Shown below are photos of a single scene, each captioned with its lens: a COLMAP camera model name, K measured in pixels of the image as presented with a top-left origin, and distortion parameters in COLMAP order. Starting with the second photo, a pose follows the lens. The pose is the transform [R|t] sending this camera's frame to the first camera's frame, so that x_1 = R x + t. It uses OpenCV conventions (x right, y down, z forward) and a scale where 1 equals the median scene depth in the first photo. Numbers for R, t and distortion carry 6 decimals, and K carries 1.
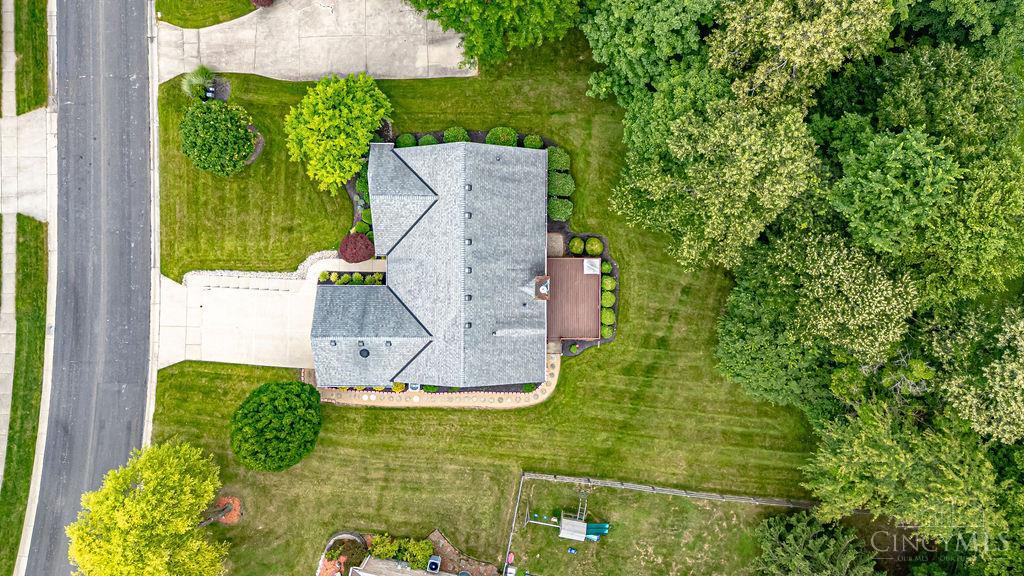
lens RADIAL K [[751.4, 0, 517.2], [0, 751.4, 287.0], [0, 0, 1]] dist [0.068040, -0.054308]
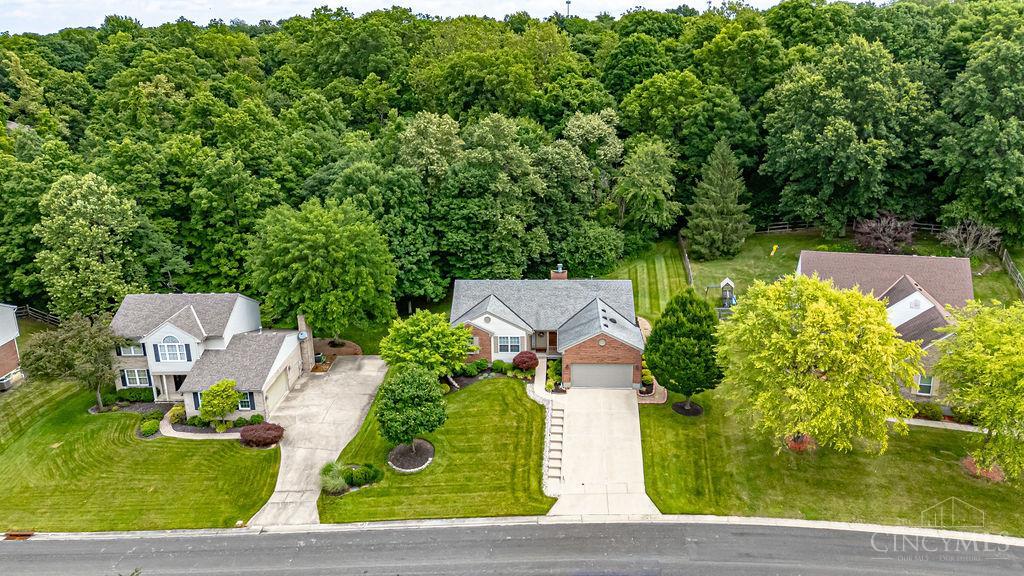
lens RADIAL K [[748.7, 0, 516.6], [0, 748.7, 287.8], [0, 0, 1]] dist [0.083145, -0.075656]
pose [[0.050891, -0.284439, 0.957343, -1.329564], [0.998251, -0.014392, -0.057342, 0.002259], [0.030089, 0.958586, 0.283209, 0.586388]]
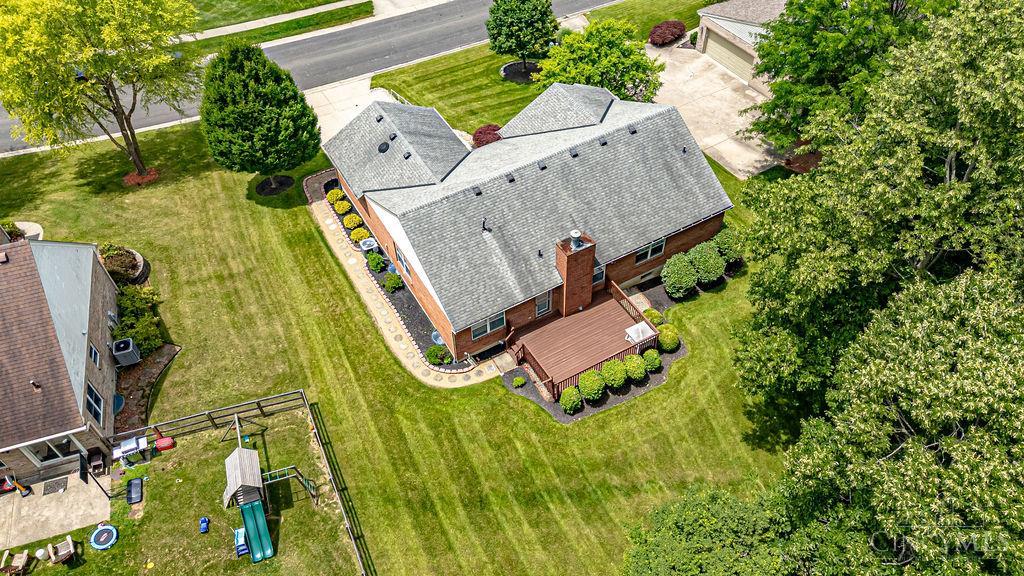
lens RADIAL K [[751.4, 0, 517.2], [0, 751.4, 287.0], [0, 0, 1]] dist [0.068040, -0.054308]
pose [[0.505837, 0.653212, -0.563421, 0.405501], [-0.862589, 0.376698, -0.337697, 0.285044], [-0.008349, 0.656820, 0.754001, 0.483219]]
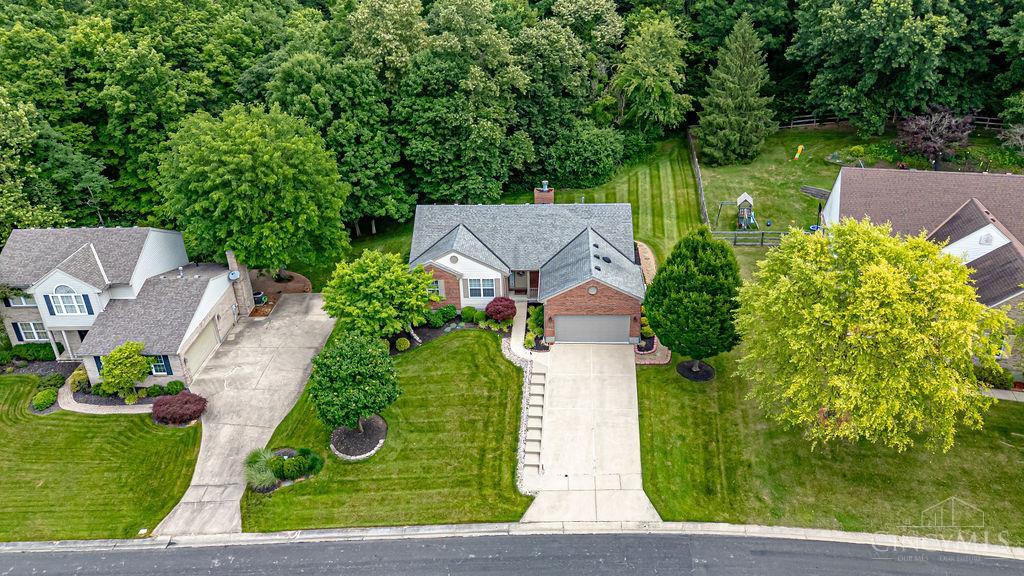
lens RADIAL K [[748.7, 0, 516.6], [0, 748.7, 287.8], [0, 0, 1]] dist [0.083145, -0.075656]
pose [[0.047707, -0.438541, 0.897444, -1.091900], [0.997962, -0.017189, -0.061450, 0.028365], [0.042375, 0.898547, 0.436827, 0.581228]]
